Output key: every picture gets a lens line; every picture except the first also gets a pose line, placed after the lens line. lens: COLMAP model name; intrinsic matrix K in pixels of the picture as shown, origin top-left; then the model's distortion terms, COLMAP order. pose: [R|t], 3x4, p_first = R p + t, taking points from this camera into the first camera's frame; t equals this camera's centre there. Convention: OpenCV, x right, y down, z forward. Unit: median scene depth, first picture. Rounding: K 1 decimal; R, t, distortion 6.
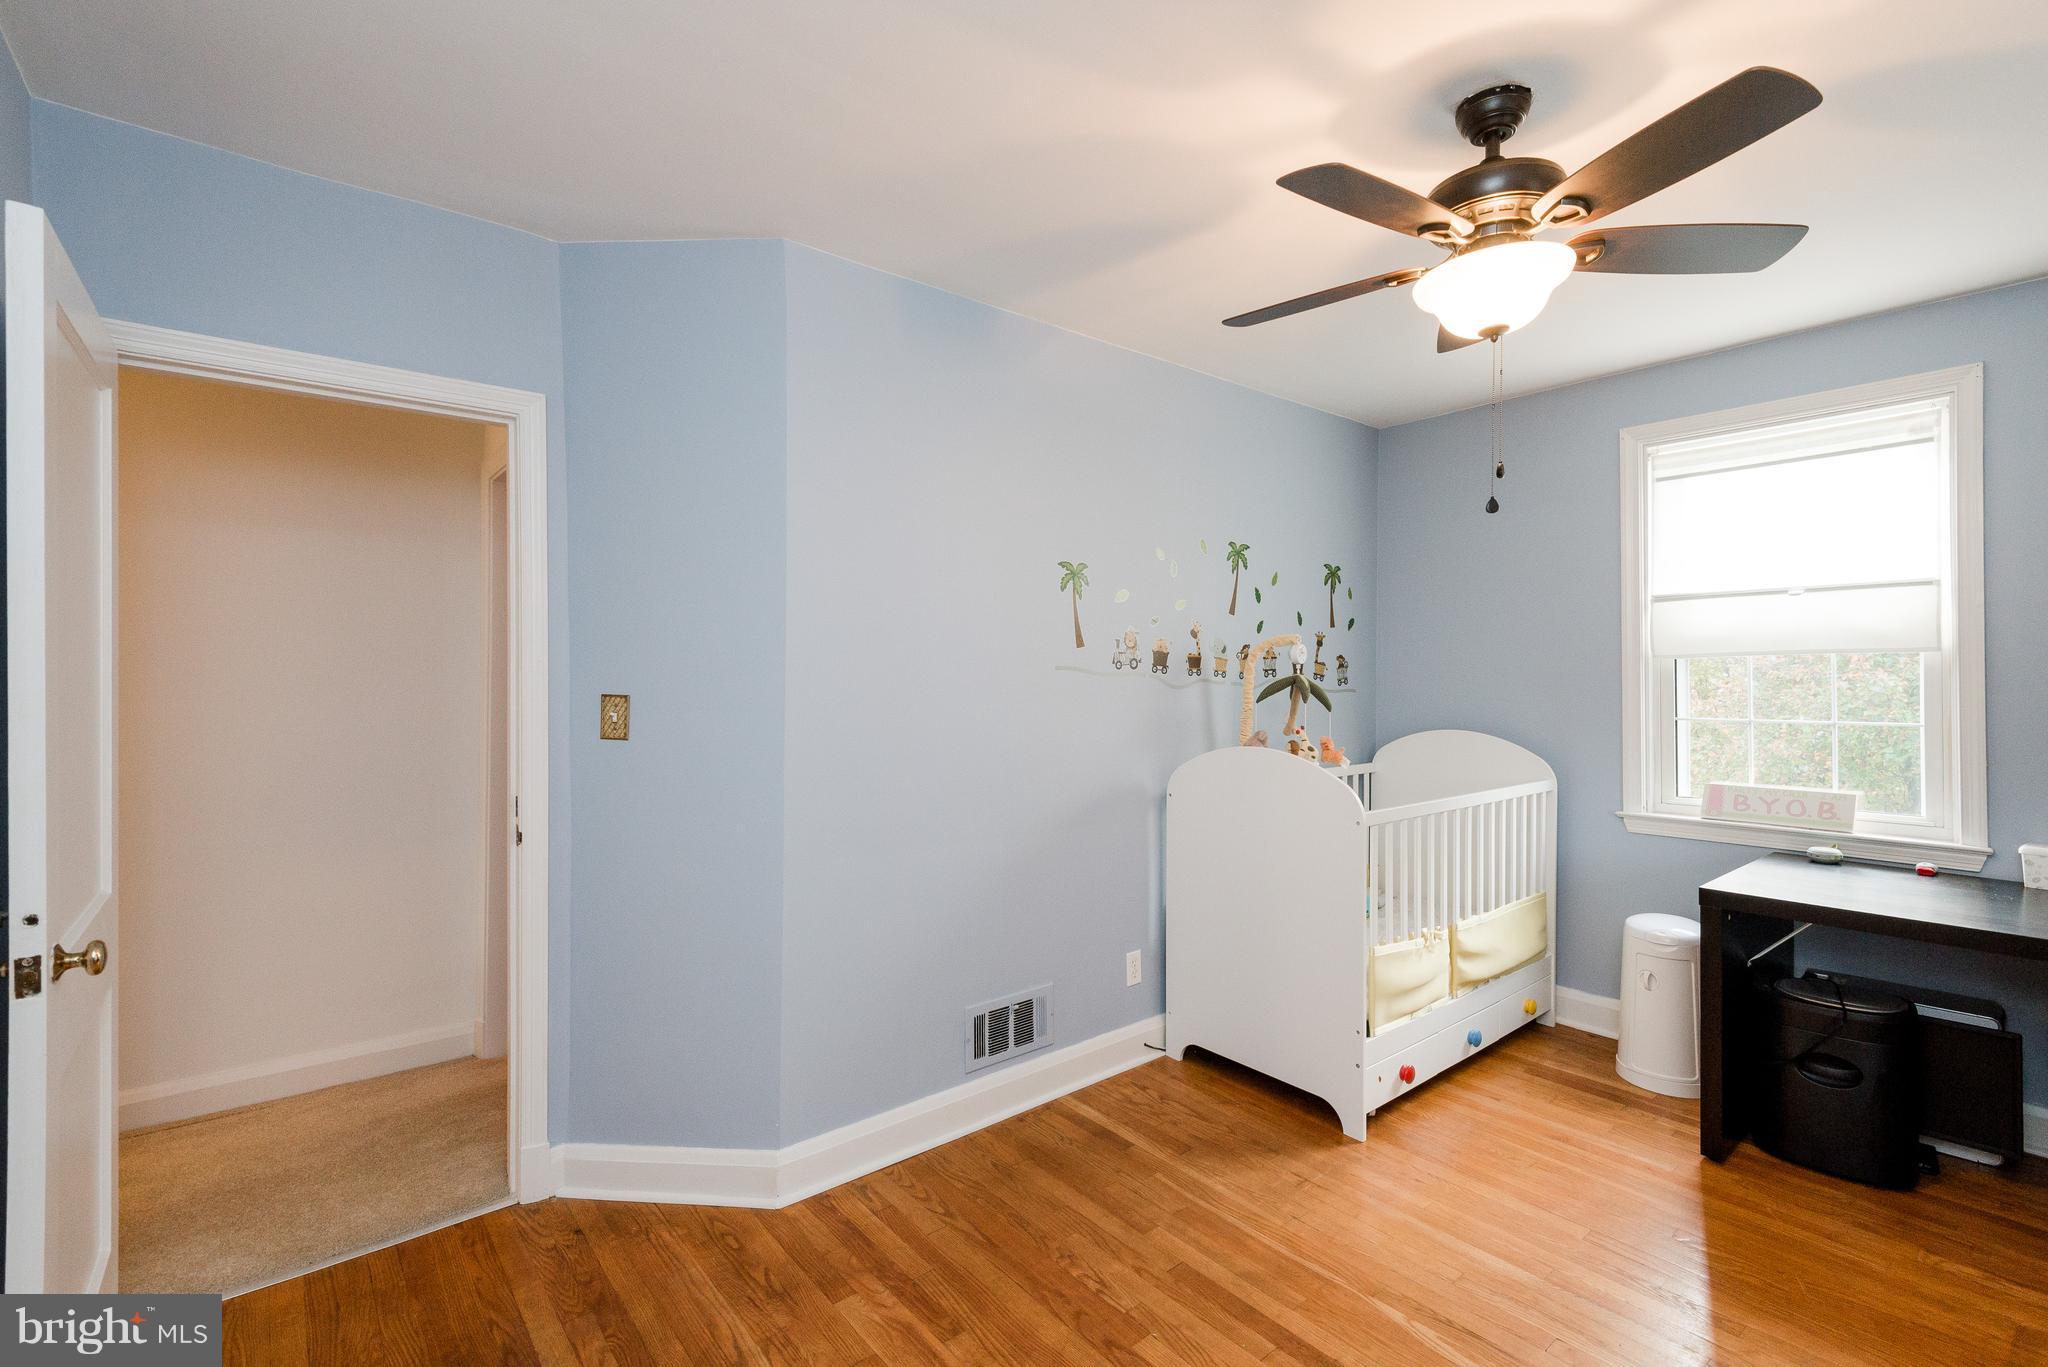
lens RADIAL K [[924.1, 0, 1024.7], [0, 924.1, 674.4], [0, 0, 1]] dist [0.013262, -0.000175]
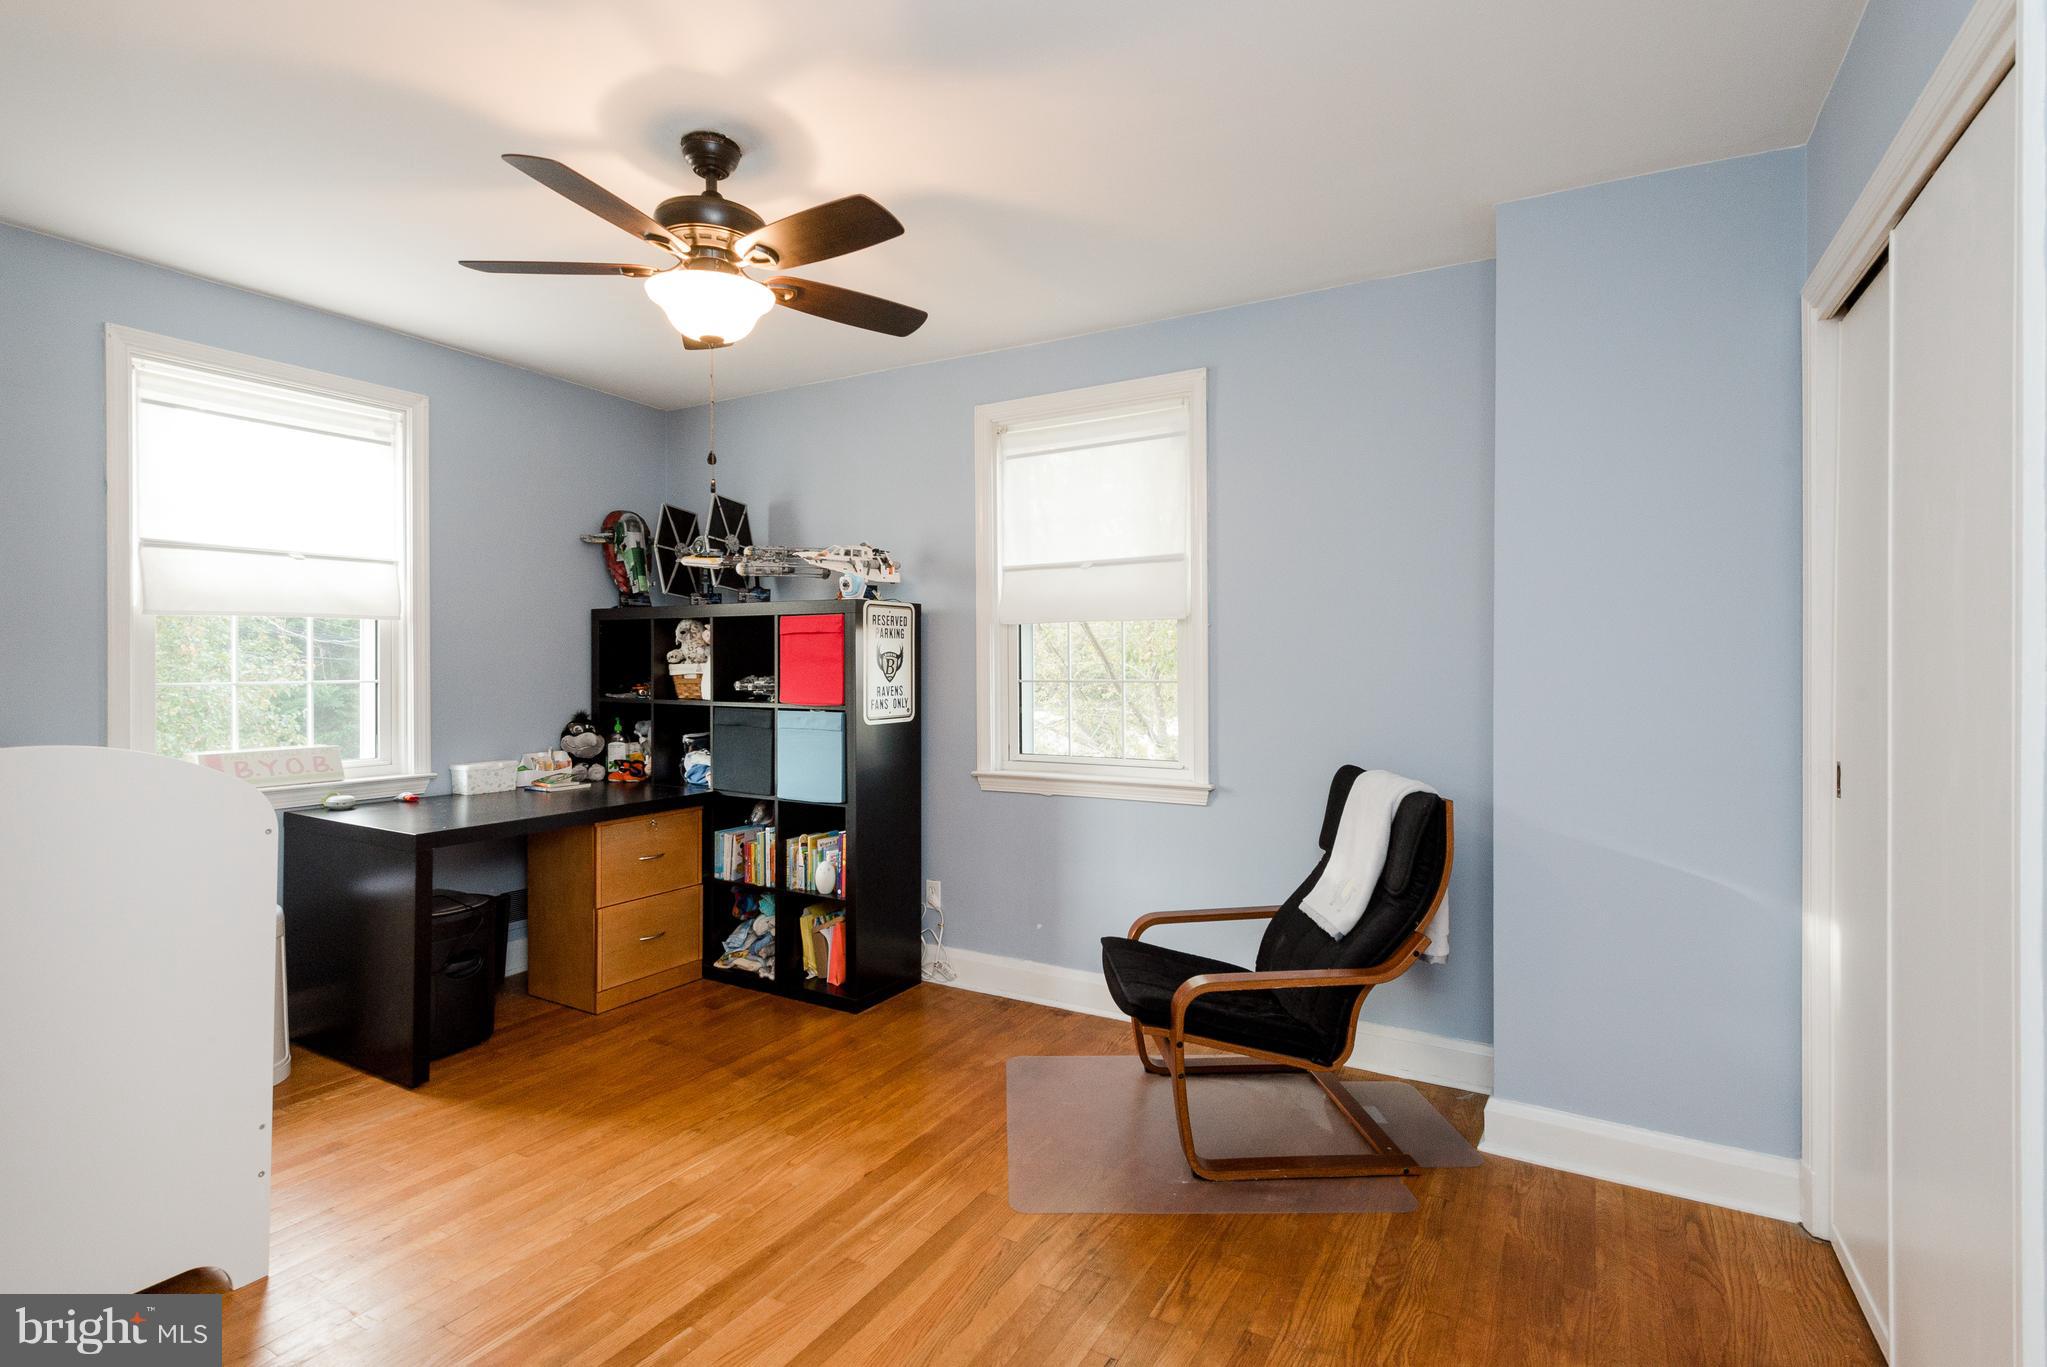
lens RADIAL K [[973.9, 0, 1023.5], [0, 973.9, 683.5], [0, 0, 1]] dist [0.000964, -0.000184]
pose [[-0.342048, -0.024592, 0.939361, -0.515041], [-0.012944, 0.999686, 0.021458, 0.020163], [-0.939593, -0.004819, -0.342259, 0.678067]]
